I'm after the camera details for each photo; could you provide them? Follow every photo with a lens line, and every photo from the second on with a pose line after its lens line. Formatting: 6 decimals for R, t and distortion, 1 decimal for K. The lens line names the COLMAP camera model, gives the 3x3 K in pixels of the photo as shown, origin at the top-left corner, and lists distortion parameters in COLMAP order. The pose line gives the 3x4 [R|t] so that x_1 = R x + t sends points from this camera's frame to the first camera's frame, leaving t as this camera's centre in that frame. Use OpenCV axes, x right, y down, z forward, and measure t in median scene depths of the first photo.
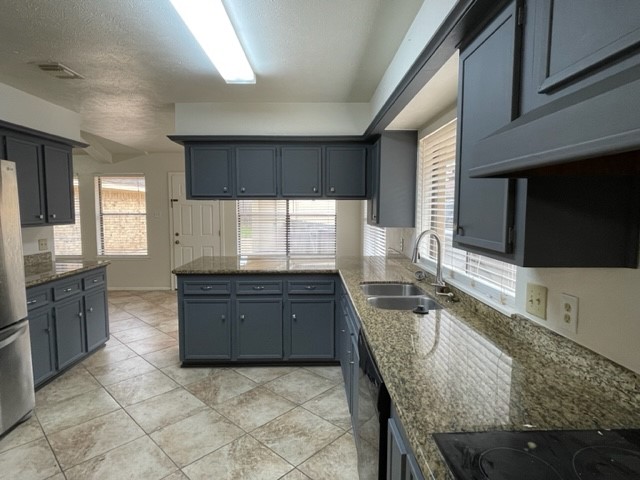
lens RADIAL K [[363.3, 0, 320.7], [0, 363.3, 240.5], [0, 0, 1]] dist [-0.003663, -0.008616]
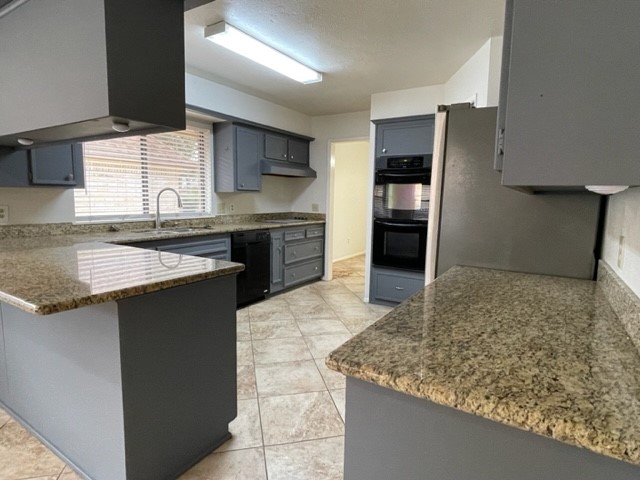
lens RADIAL K [[363.3, 0, 320.9], [0, 363.3, 239.3], [0, 0, 1]] dist [-0.003663, -0.008616]
pose [[-0.836341, -0.082315, 0.541994, -1.202774], [0.022974, 0.982532, 0.184673, -0.086546], [-0.547727, 0.166901, -0.819841, 2.048357]]
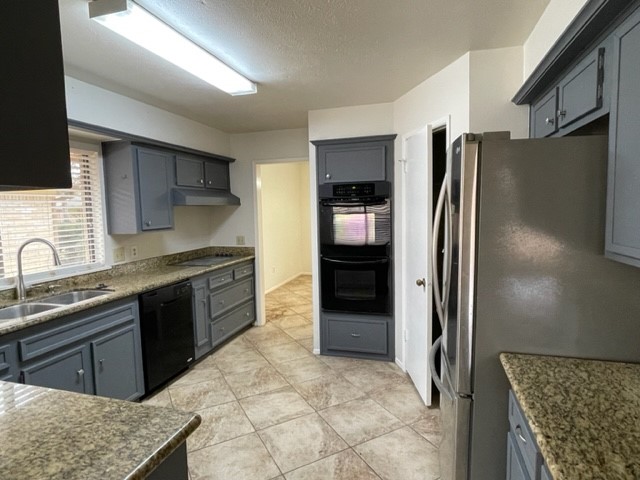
lens RADIAL K [[363.3, 0, 321.6], [0, 363.3, 236.8], [0, 0, 1]] dist [-0.003663, -0.008616]
pose [[-0.952057, -0.007746, 0.305822, -0.887789], [0.042293, 0.986747, 0.156656, -0.170950], [-0.302983, 0.162079, -0.939112, 1.813136]]
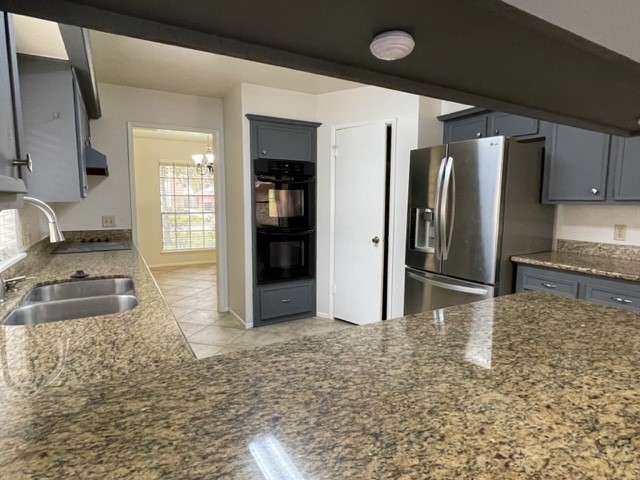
lens RADIAL K [[363.3, 0, 318.8], [0, 363.3, 238.9], [0, 0, 1]] dist [-0.003663, -0.008616]
pose [[-0.879112, 0.043316, -0.474642, 0.151535], [-0.044733, 0.983967, 0.172650, -0.089799], [0.474511, 0.173011, -0.863080, 1.877726]]
